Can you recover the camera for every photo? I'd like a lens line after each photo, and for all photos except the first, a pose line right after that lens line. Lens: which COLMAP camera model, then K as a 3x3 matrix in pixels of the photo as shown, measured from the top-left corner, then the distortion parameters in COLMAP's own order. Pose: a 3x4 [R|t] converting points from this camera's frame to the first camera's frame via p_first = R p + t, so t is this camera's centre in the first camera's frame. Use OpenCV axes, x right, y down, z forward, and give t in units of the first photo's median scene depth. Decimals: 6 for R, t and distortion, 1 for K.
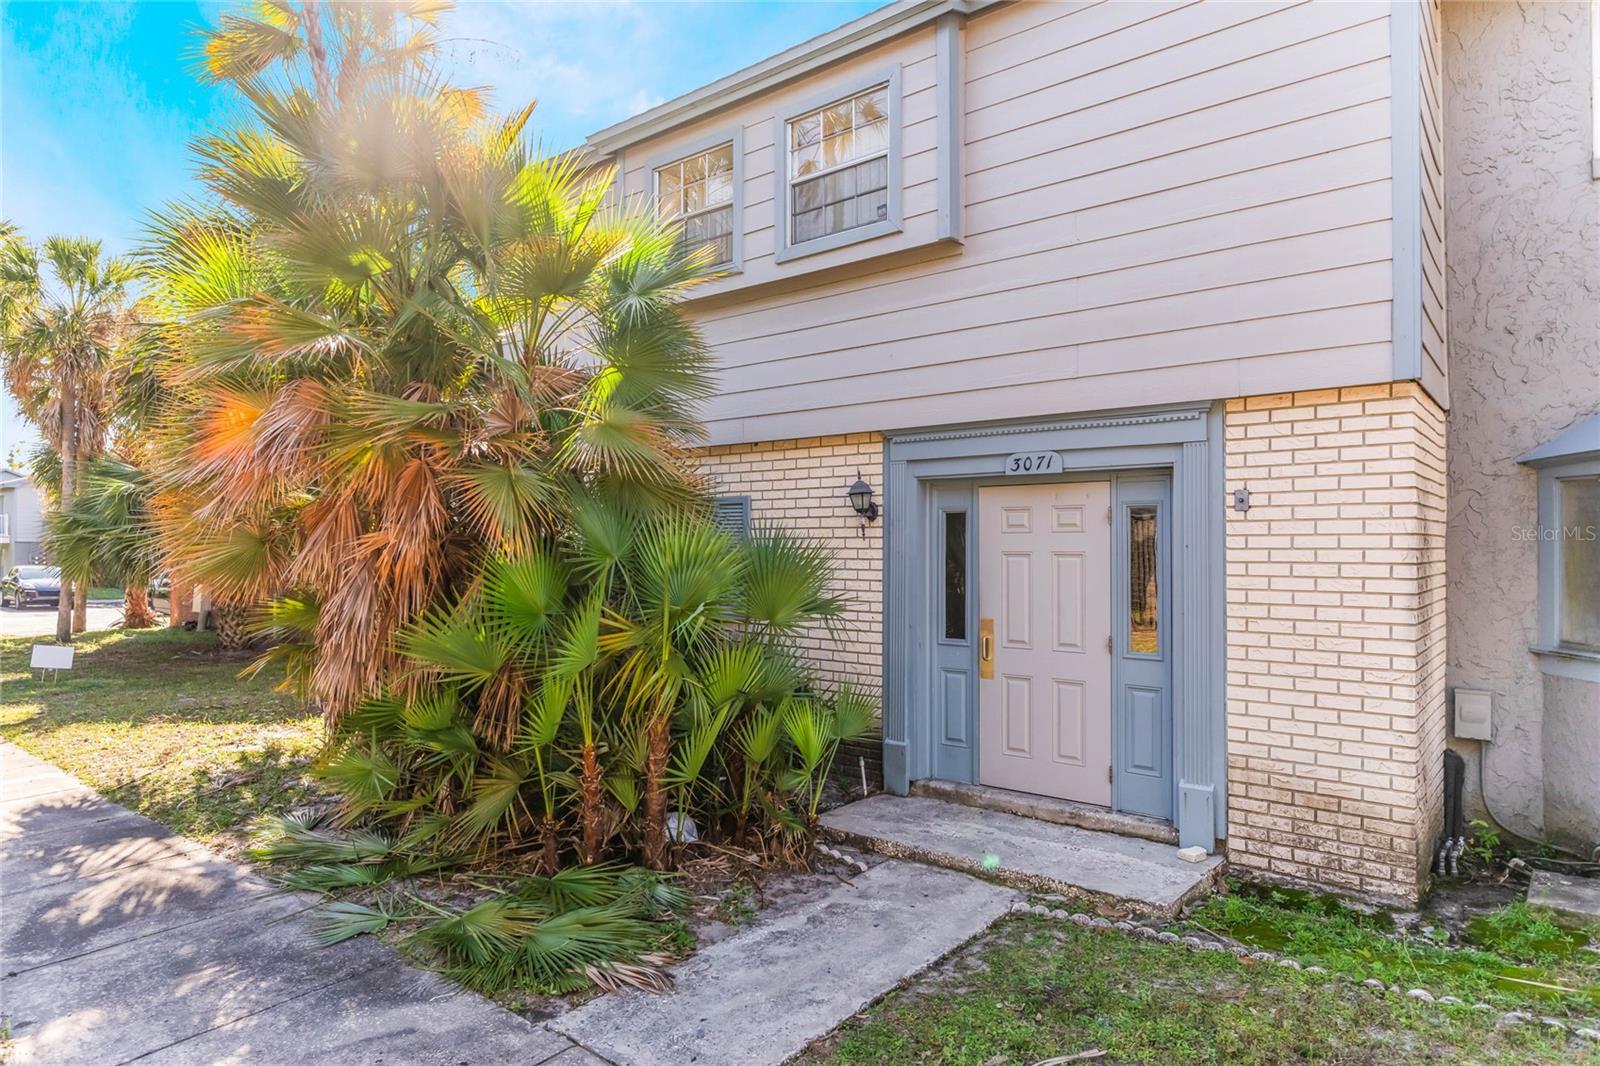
lens RADIAL K [[933.8, 0, 797.1], [0, 933.8, 536.5], [0, 0, 1]] dist [0.013650, 0.000125]
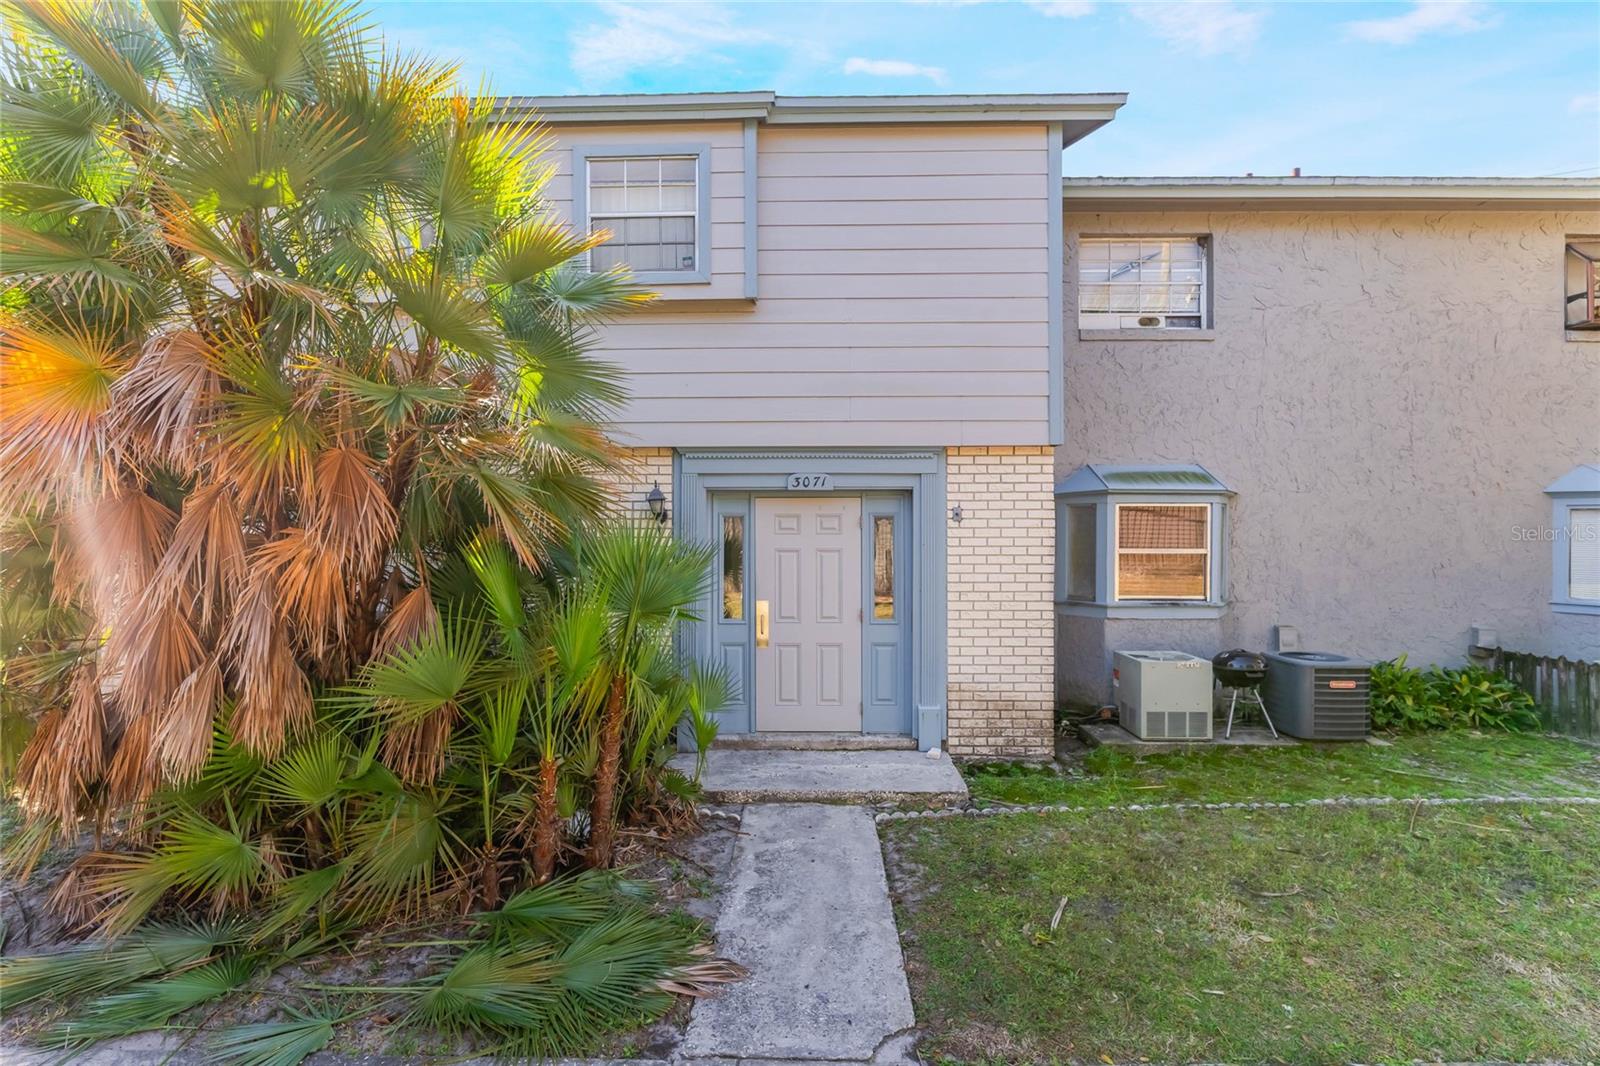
lens RADIAL K [[712.5, 0, 799.1], [0, 712.5, 532.8], [0, 0, 1]] dist [0.003507, 0.001145]
pose [[0.790780, 0.000931, 0.612099, -0.433596], [-0.005167, 0.999973, 0.005154, -0.013355], [-0.612078, -0.007238, 0.790764, 0.245106]]
